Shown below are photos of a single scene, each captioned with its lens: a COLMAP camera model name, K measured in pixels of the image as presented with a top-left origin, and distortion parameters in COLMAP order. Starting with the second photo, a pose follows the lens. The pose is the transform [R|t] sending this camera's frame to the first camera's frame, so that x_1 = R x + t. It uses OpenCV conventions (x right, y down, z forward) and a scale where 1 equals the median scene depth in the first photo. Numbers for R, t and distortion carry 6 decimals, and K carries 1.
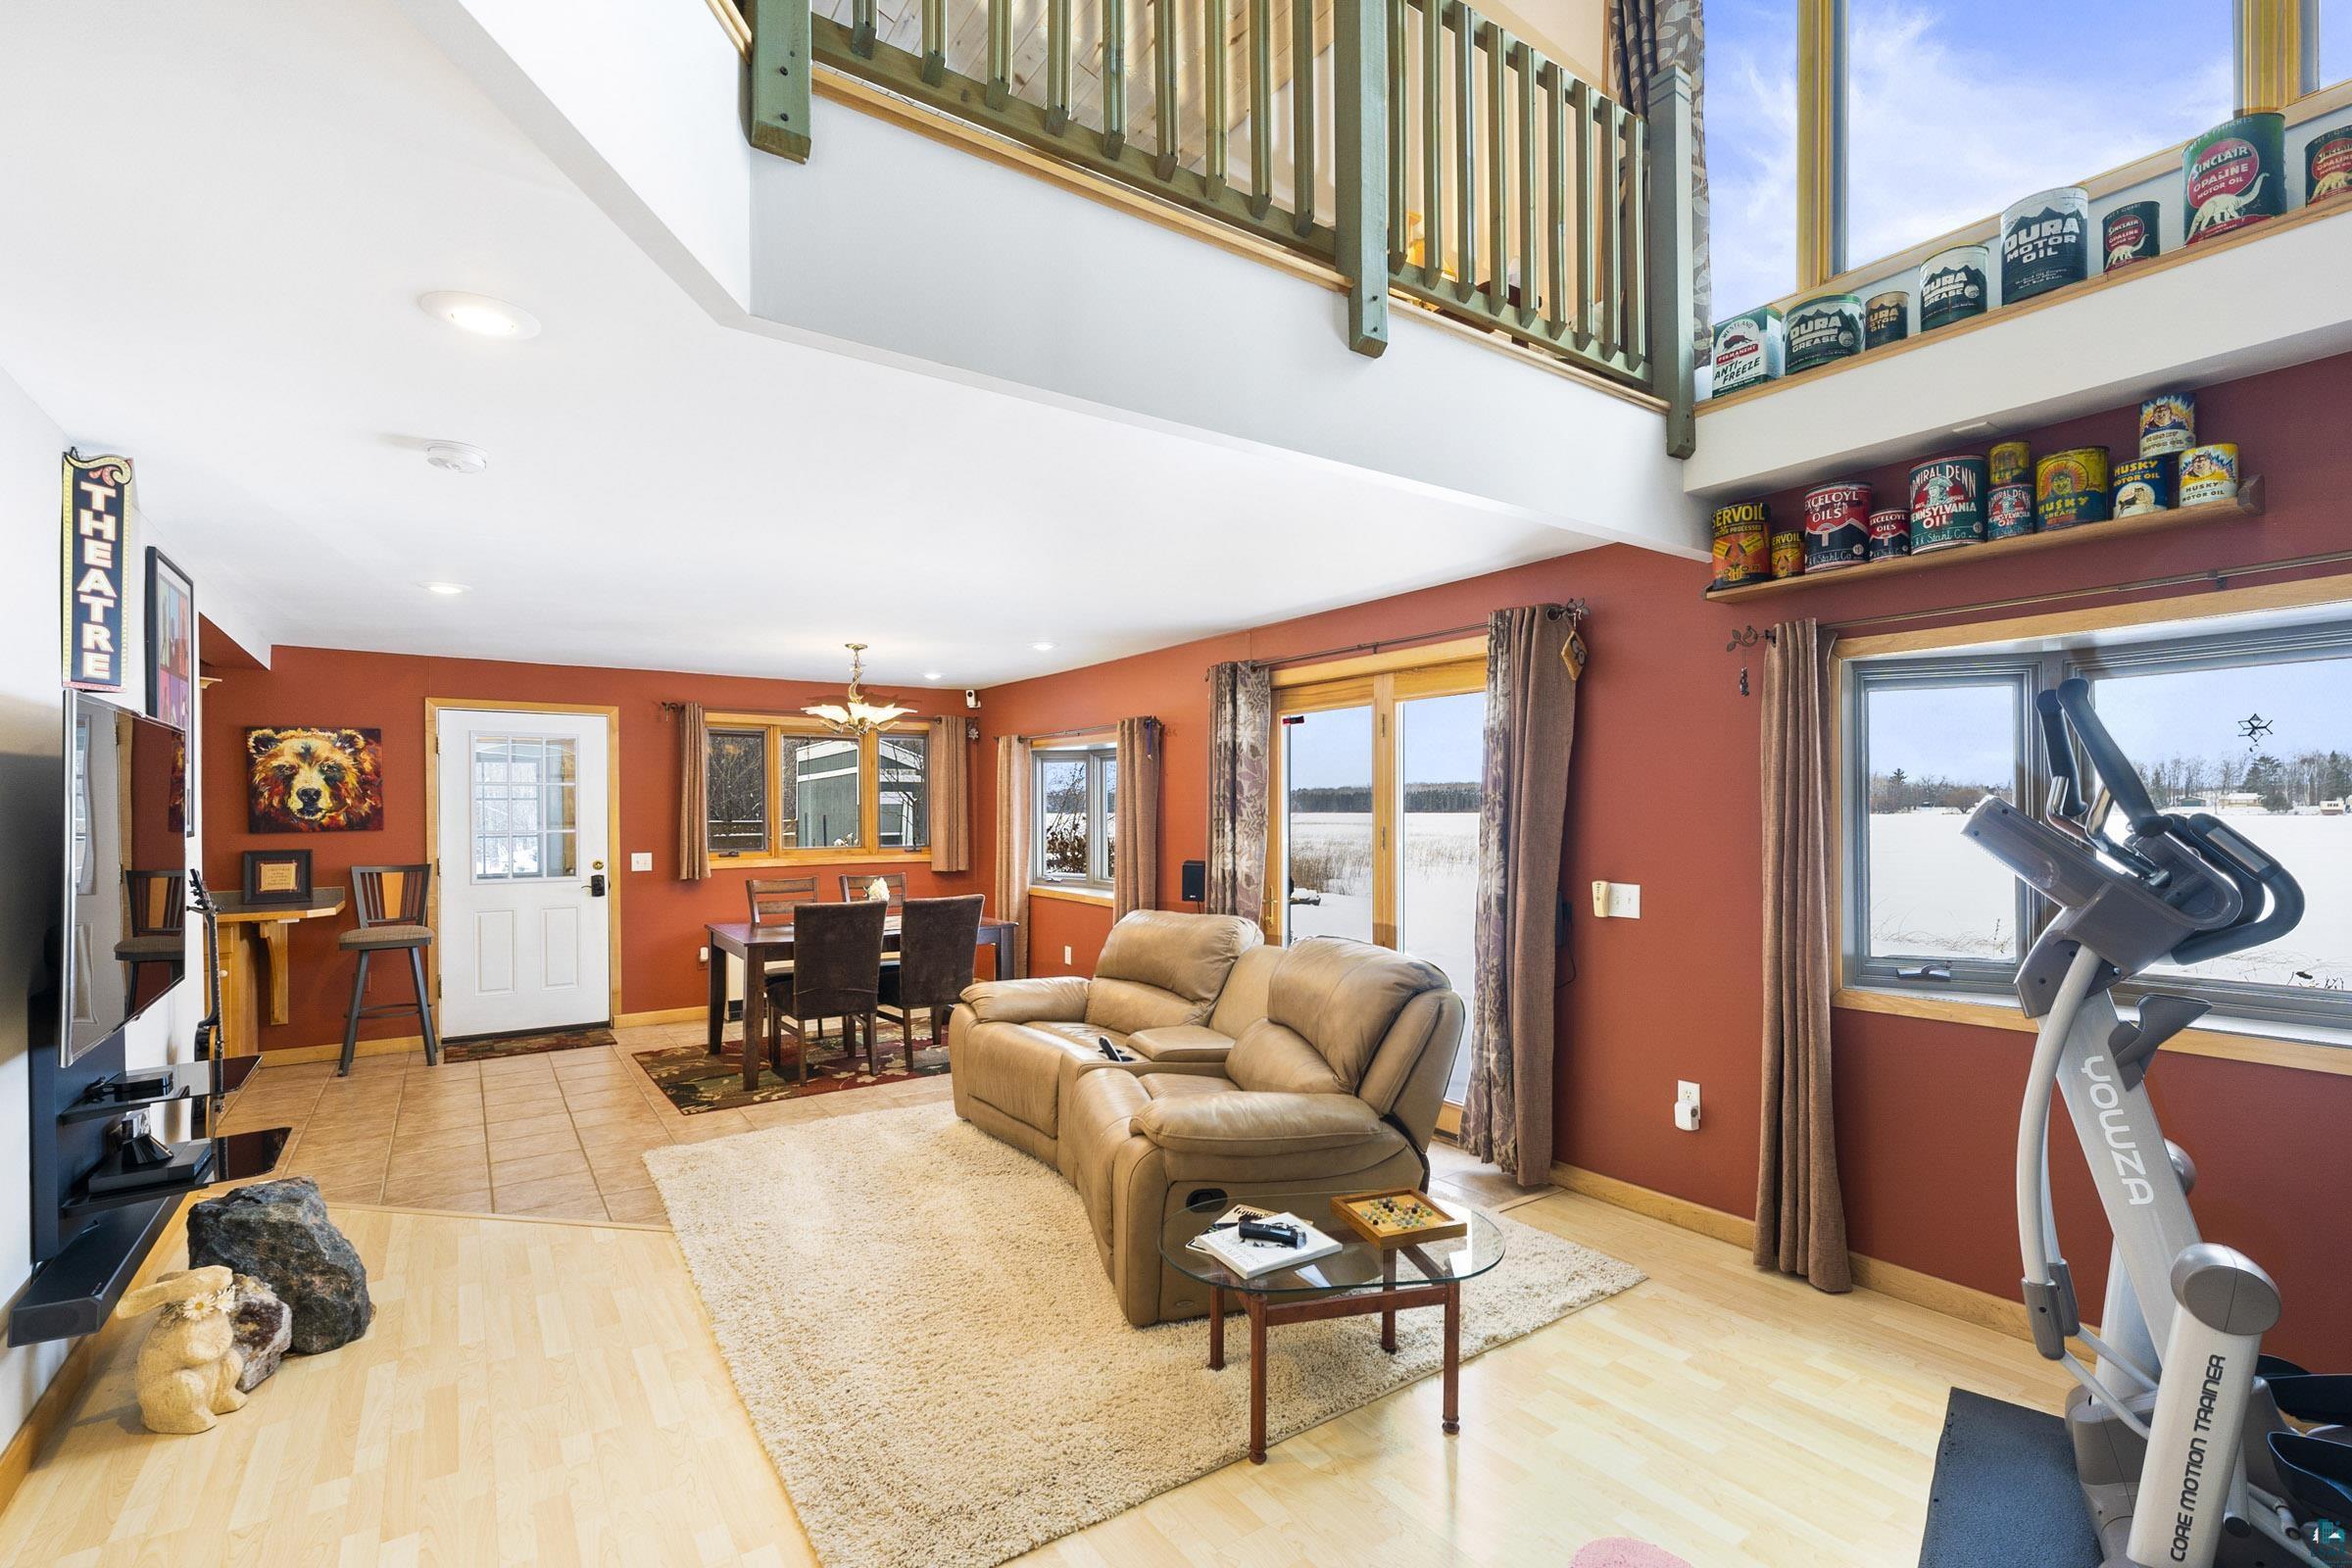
lens RADIAL K [[1040.7, 0, 1163.7], [0, 1040.7, 822.7], [0, 0, 1]] dist [0.001334, -0.000854]
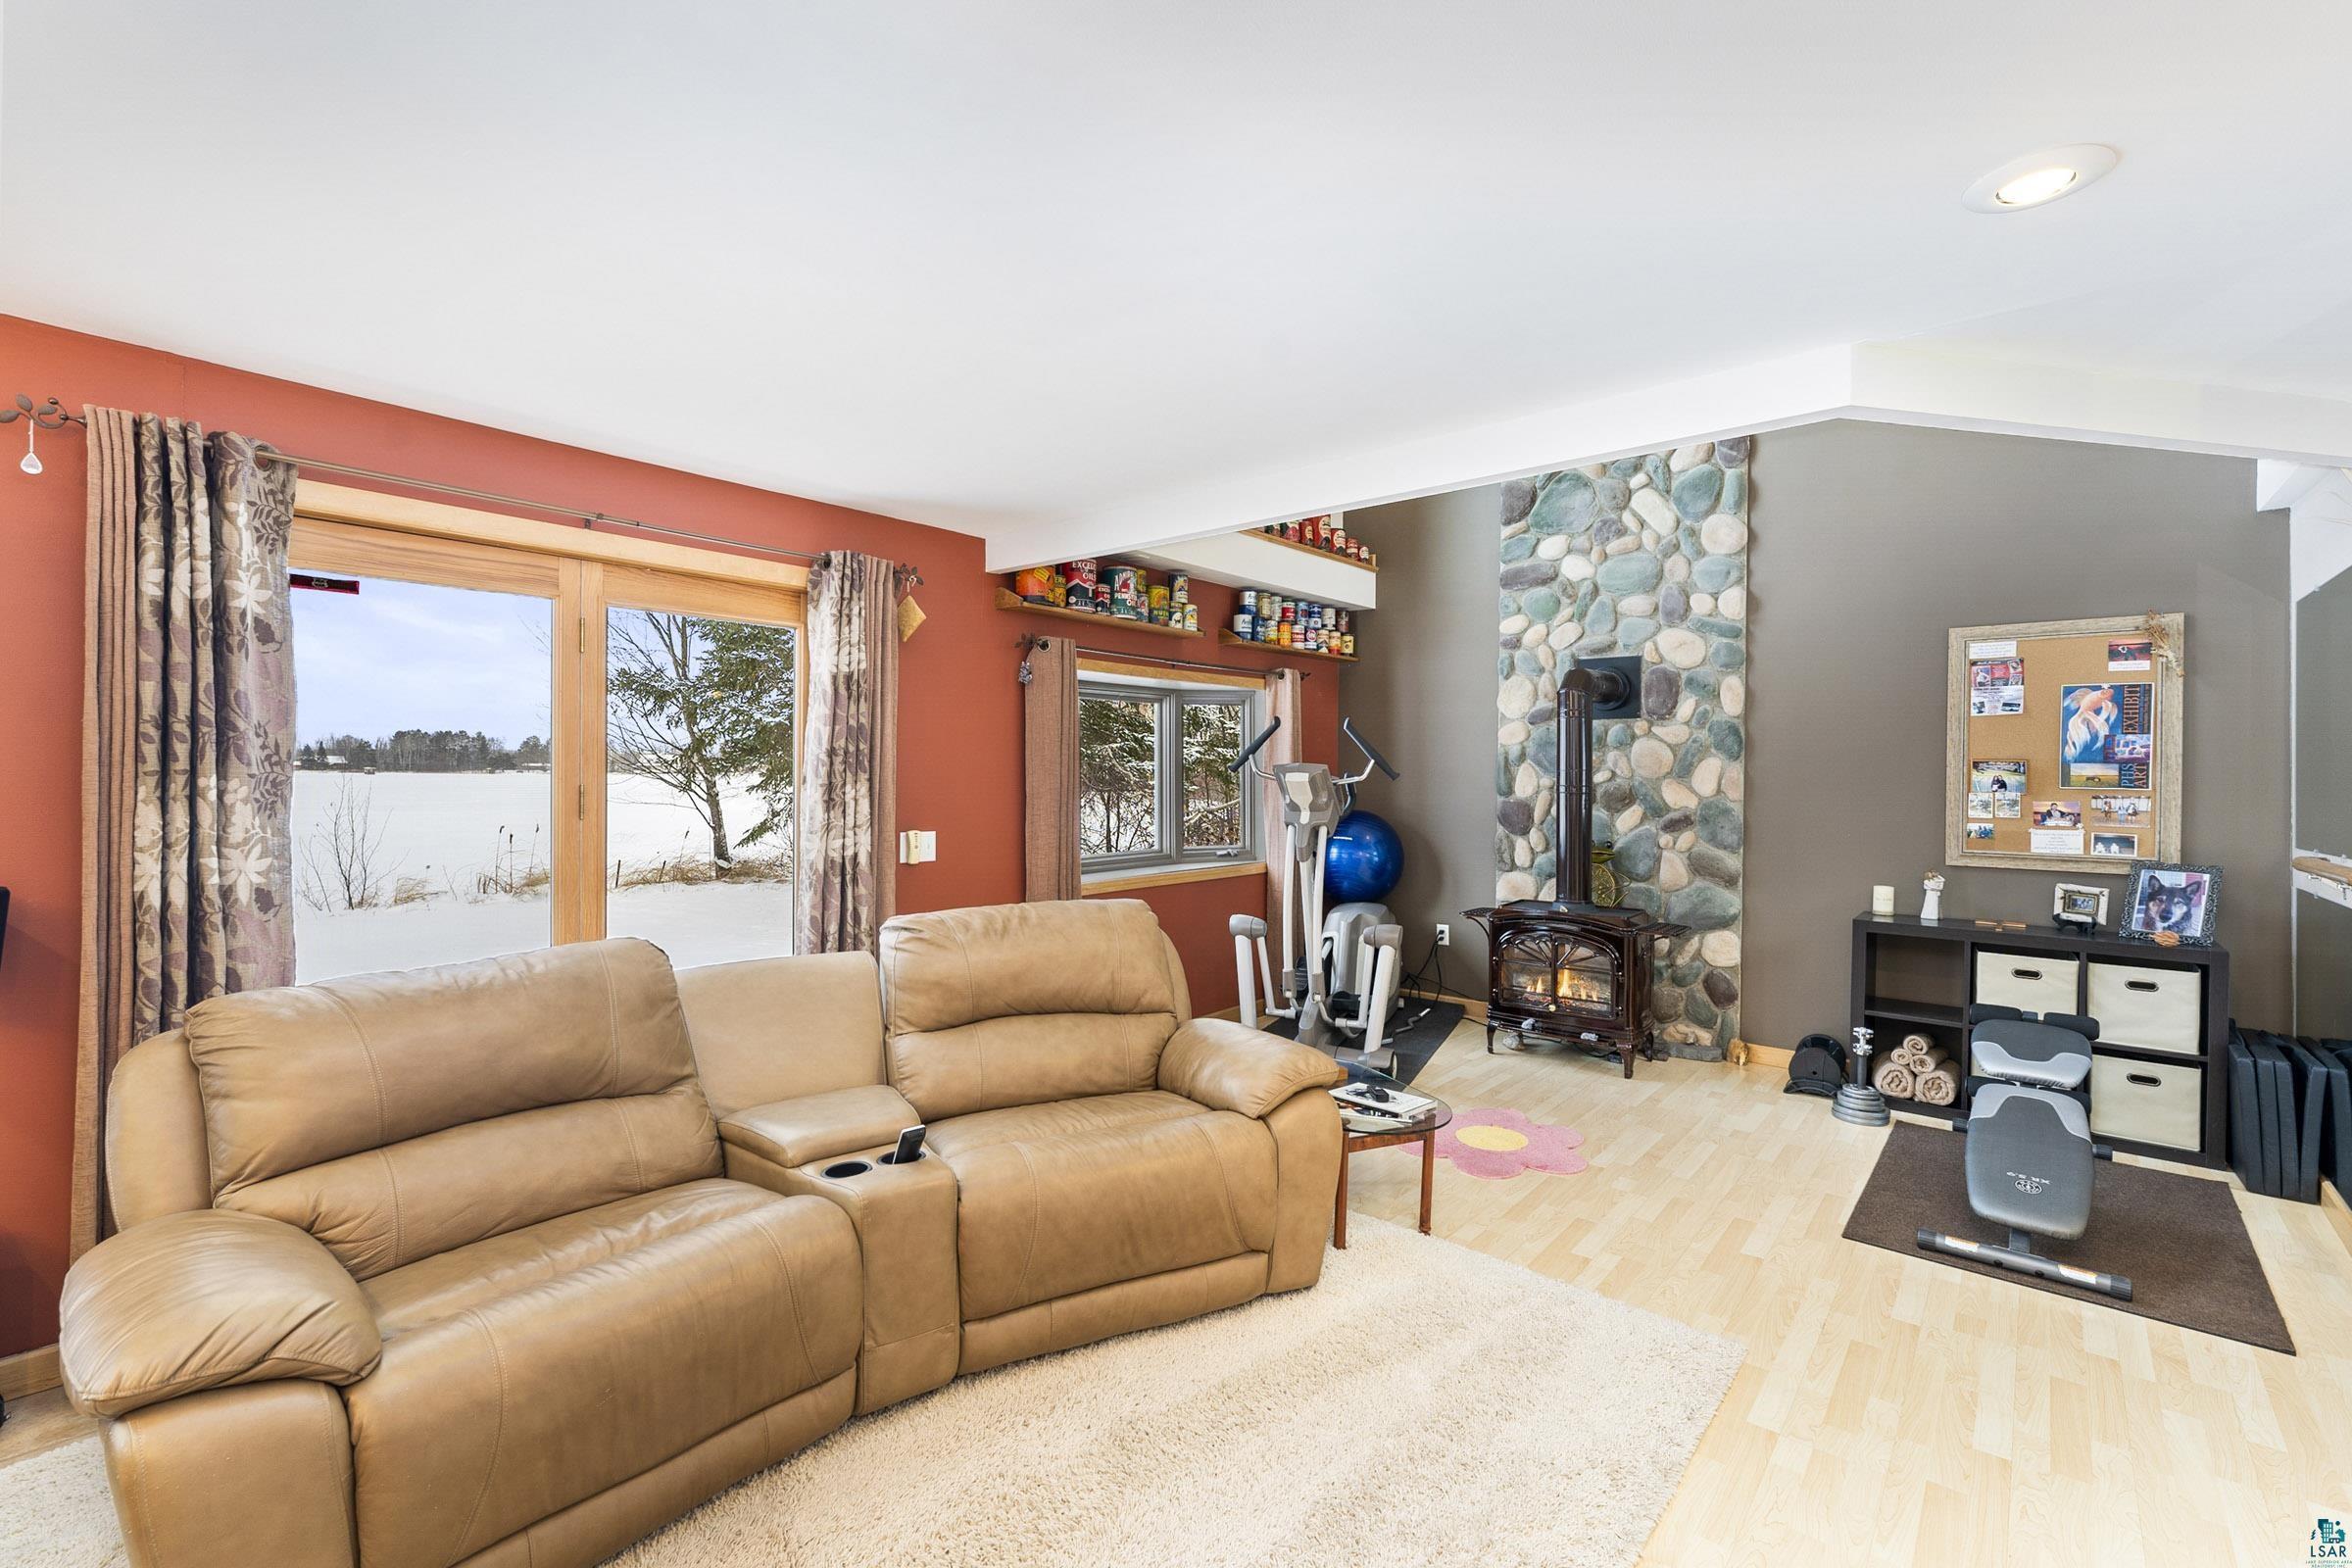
lens RADIAL K [[1040.7, 0, 1180.8], [0, 1040.7, 768.7], [0, 0, 1]] dist [0.001334, -0.000854]
pose [[-0.269526, 0.006196, 0.962973, -0.460107], [0.003332, 0.999979, -0.005501, -0.000812], [-0.962987, 0.001726, -0.269541, 0.671524]]
